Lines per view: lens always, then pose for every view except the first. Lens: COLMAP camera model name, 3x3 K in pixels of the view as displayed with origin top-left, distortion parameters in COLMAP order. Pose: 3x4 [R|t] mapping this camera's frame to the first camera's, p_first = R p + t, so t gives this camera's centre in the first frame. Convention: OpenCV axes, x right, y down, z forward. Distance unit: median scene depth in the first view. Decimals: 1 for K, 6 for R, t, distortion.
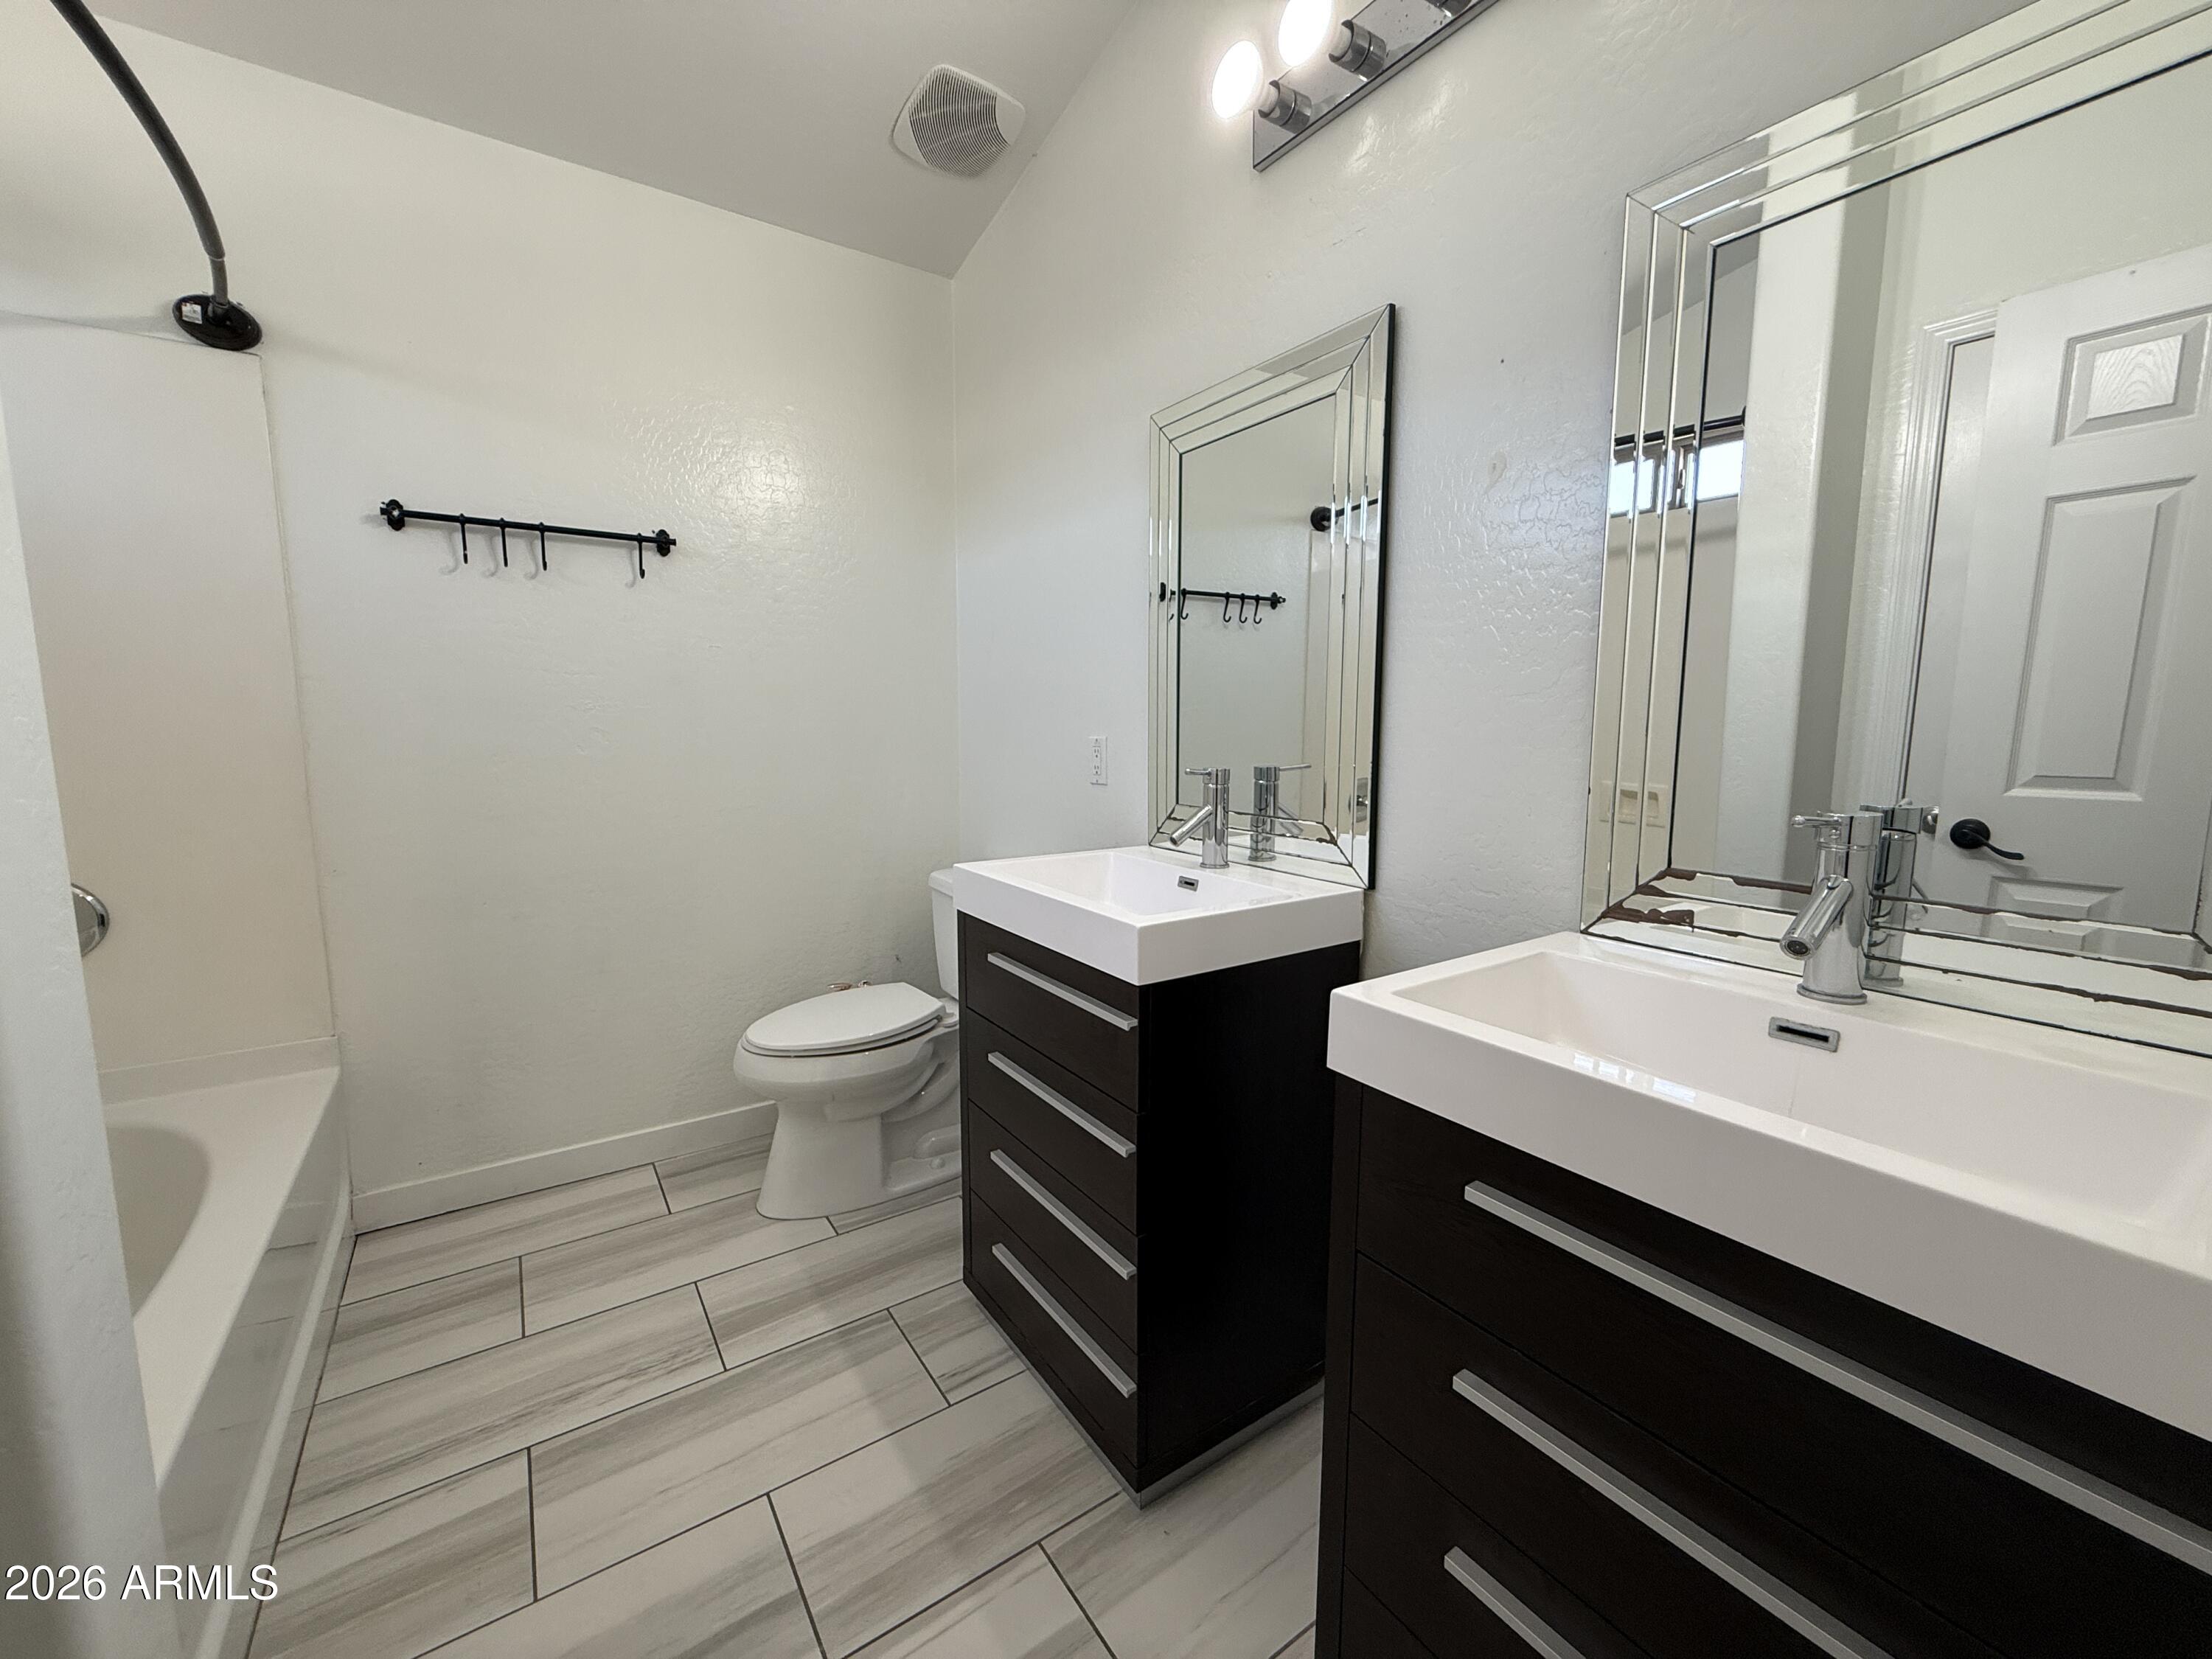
lens RADIAL K [[881.4, 0, 1096.0], [0, 881.4, 822.3], [0, 0, 1]] dist [-0.000108, 0.000709]
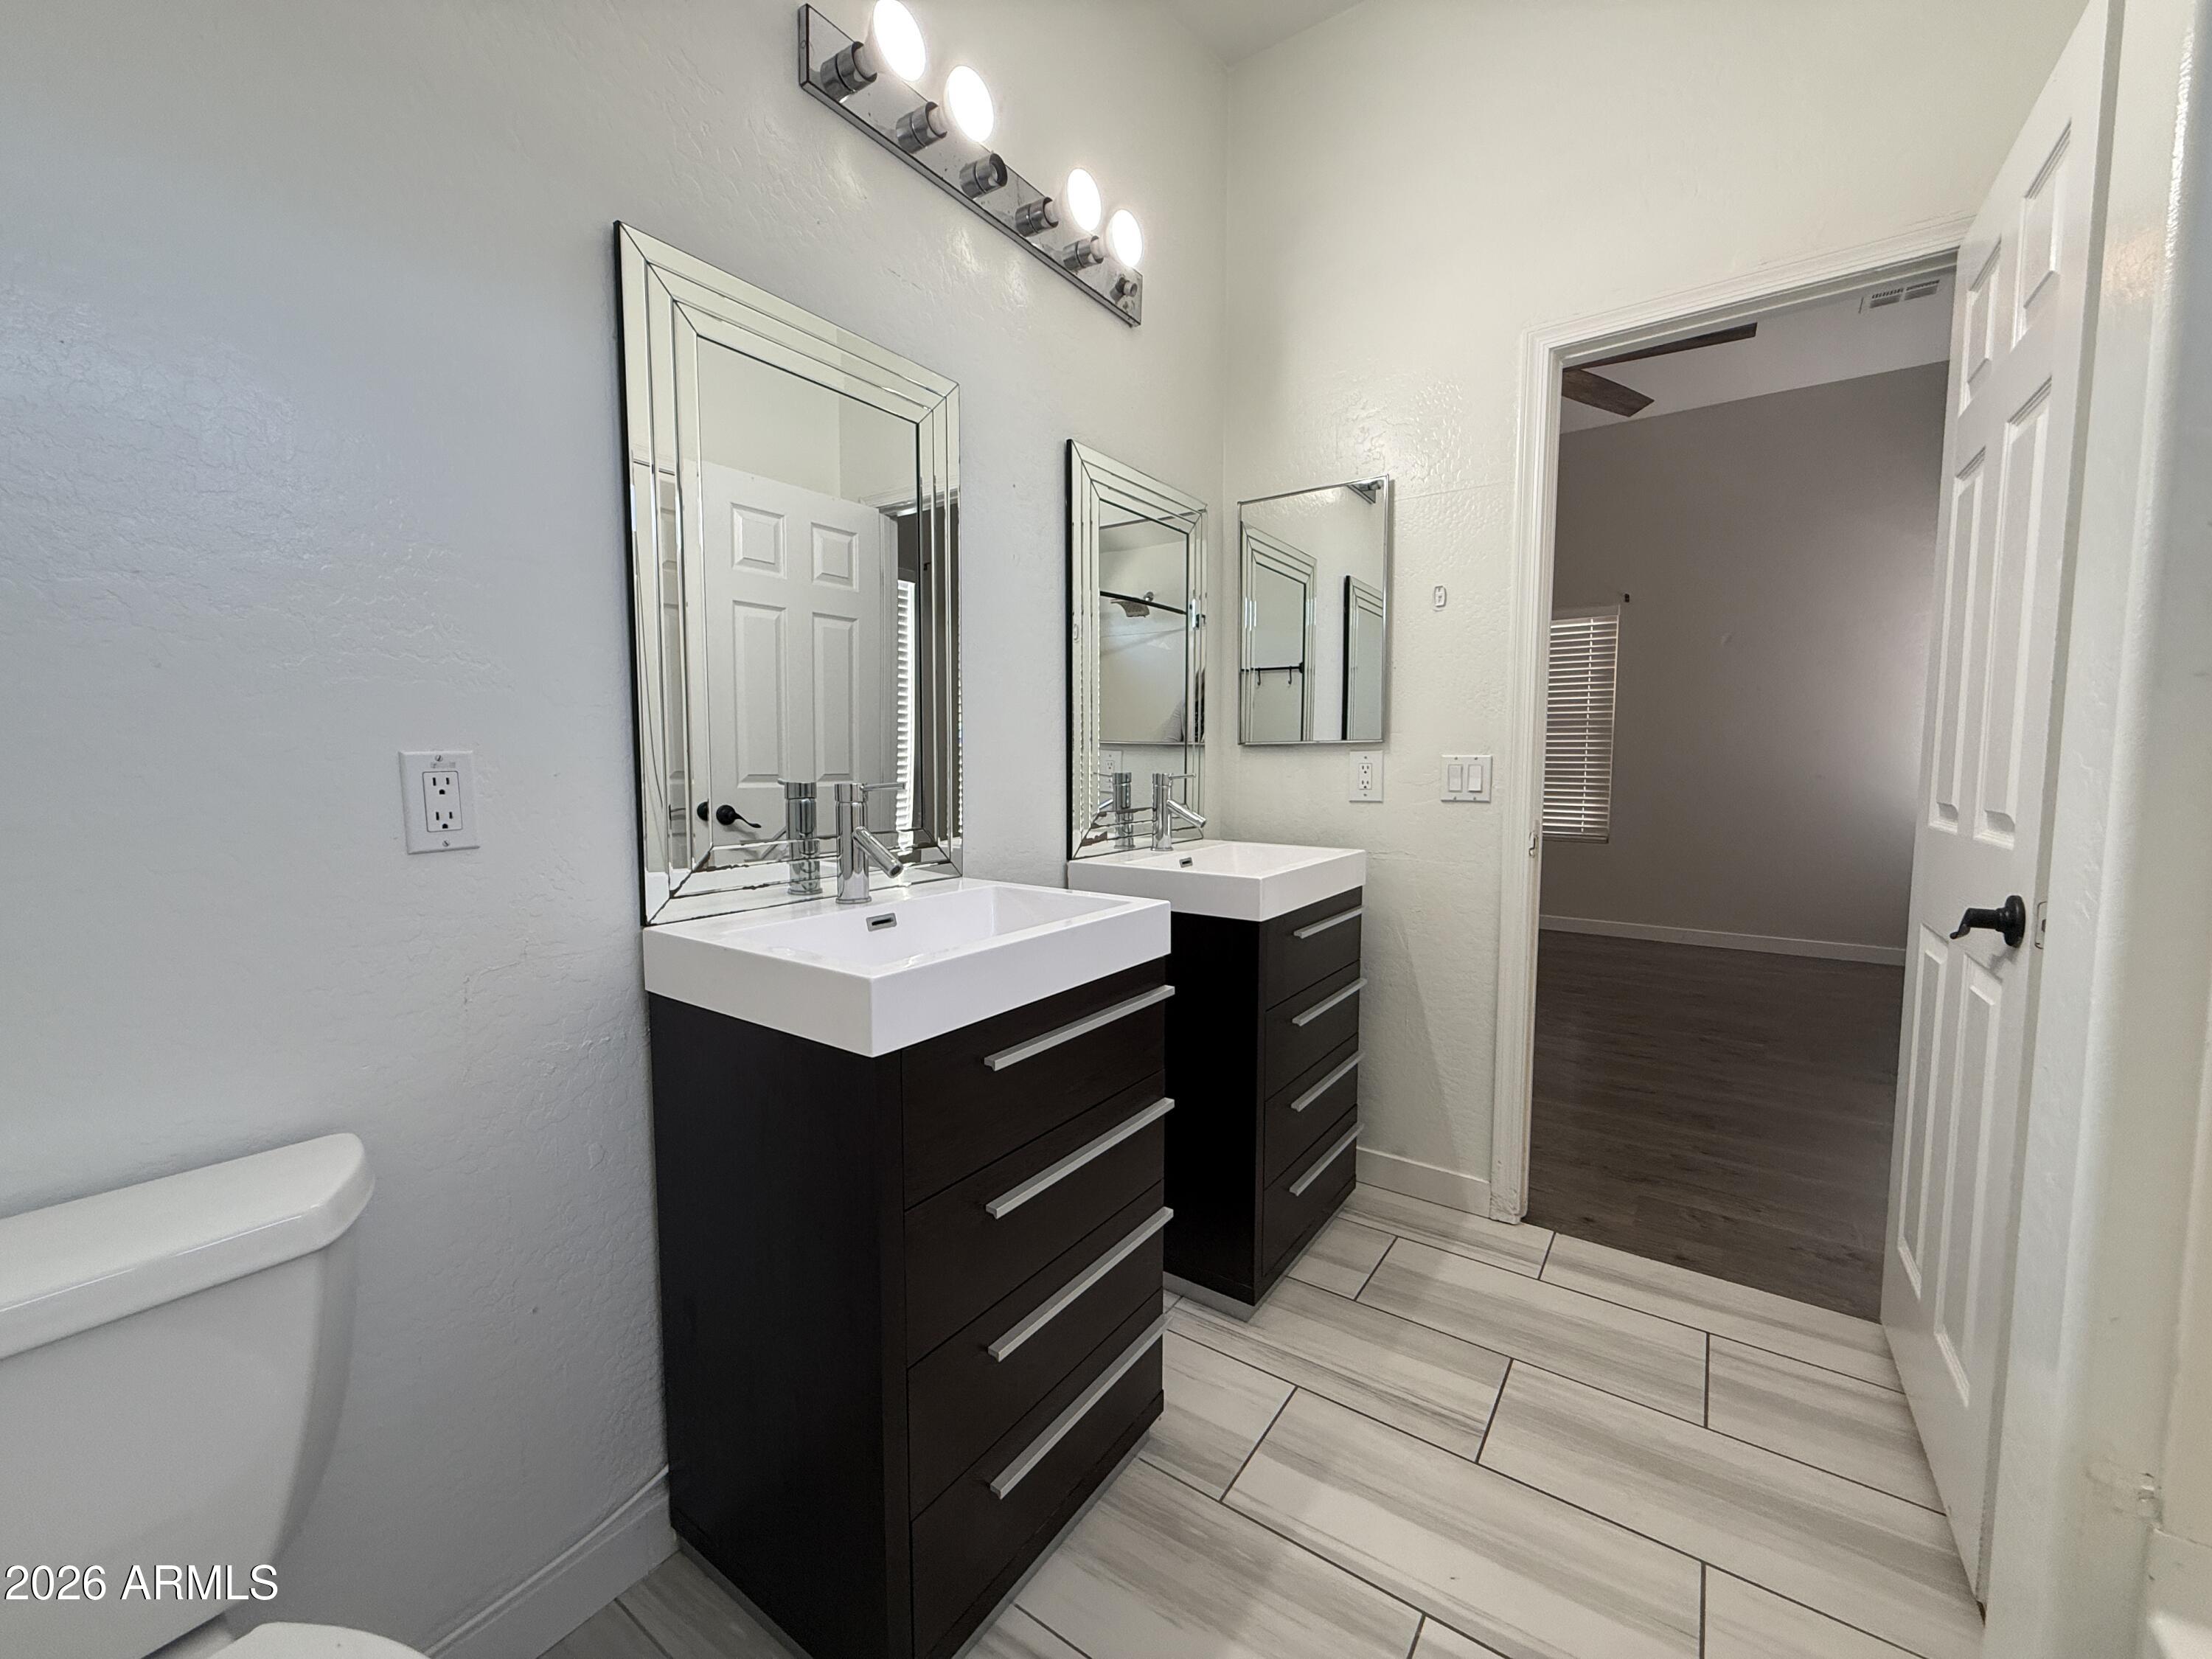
lens RADIAL K [[881.4, 0, 1091.6], [0, 881.4, 829.5], [0, 0, 1]] dist [-0.000108, 0.000709]
pose [[-0.362454, -0.080330, 0.928533, -0.892835], [0.103912, 0.986584, 0.125914, -0.122951], [-0.926191, 0.142124, -0.349245, 1.347670]]
